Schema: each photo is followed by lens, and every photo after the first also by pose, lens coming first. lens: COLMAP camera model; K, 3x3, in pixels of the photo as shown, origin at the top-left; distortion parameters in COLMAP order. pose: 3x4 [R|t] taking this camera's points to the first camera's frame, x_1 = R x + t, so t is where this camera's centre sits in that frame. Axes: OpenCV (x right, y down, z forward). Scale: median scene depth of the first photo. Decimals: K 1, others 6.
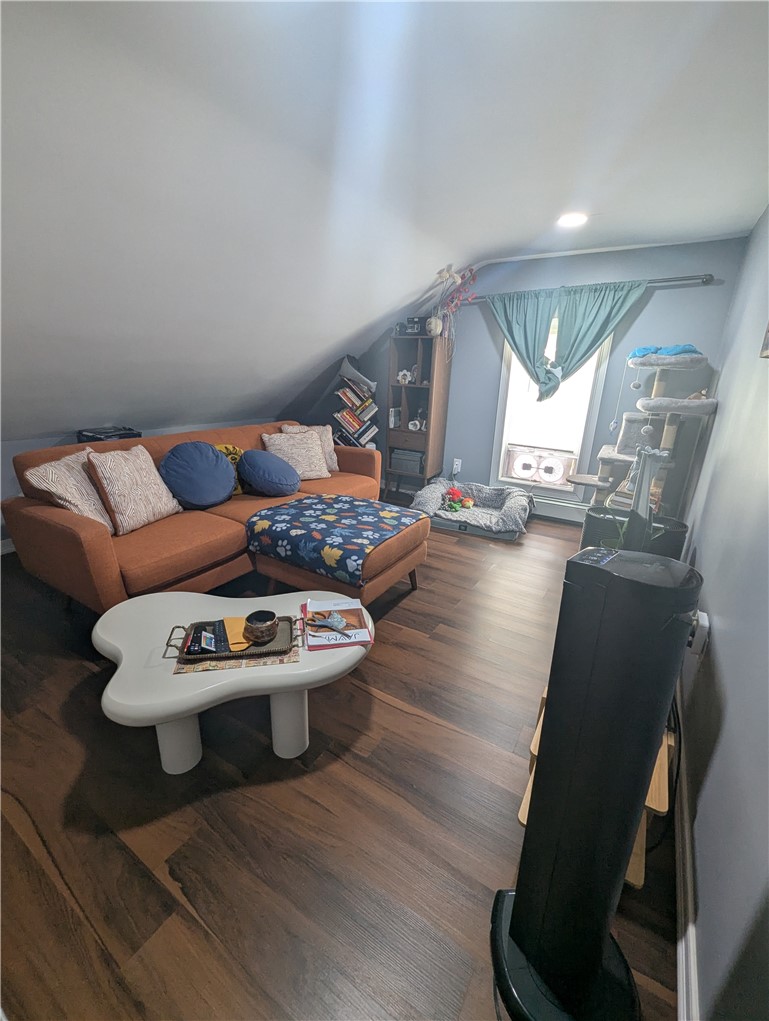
lens RADIAL K [[425.3, 0, 383.5], [0, 425.3, 513.8], [0, 0, 1]] dist [0.002252, 0.000175]
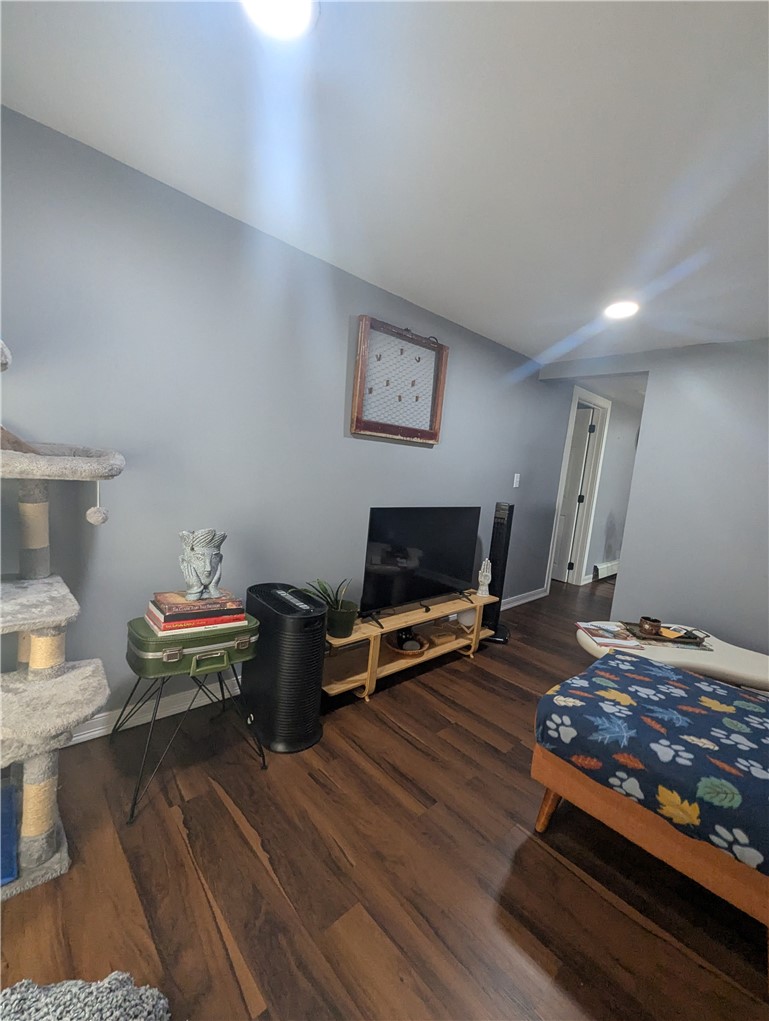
lens RADIAL K [[425.3, 0, 377.8], [0, 425.3, 514.3], [0, 0, 1]] dist [0.002252, 0.000175]
pose [[-0.955776, -0.150146, 0.252880, 0.219143], [-0.028771, 0.903468, 0.427688, -0.477234], [-0.292685, 0.401498, -0.867833, 1.528782]]
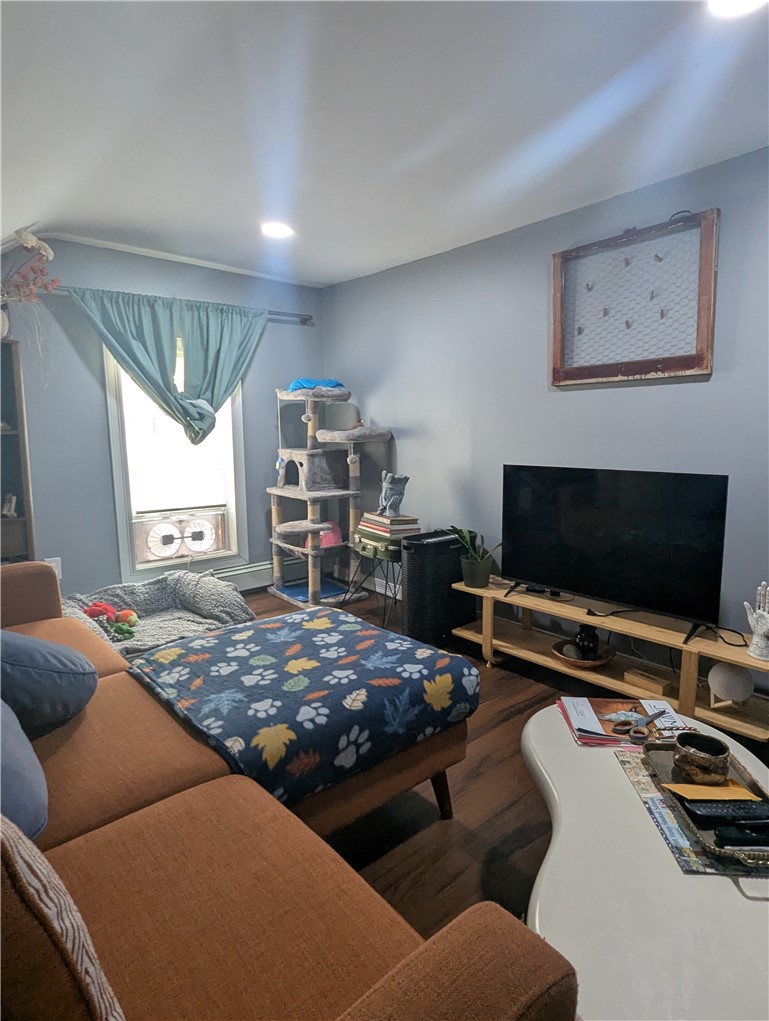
lens RADIAL K [[562.1, 0, 389.3], [0, 562.1, 506.1], [0, 0, 1]] dist [-0.004250, -0.000270]
pose [[0.287223, -0.161141, 0.944212, -0.683007], [0.322600, 0.944433, 0.063046, -0.173842], [-0.901905, 0.286494, 0.323247, 0.619035]]
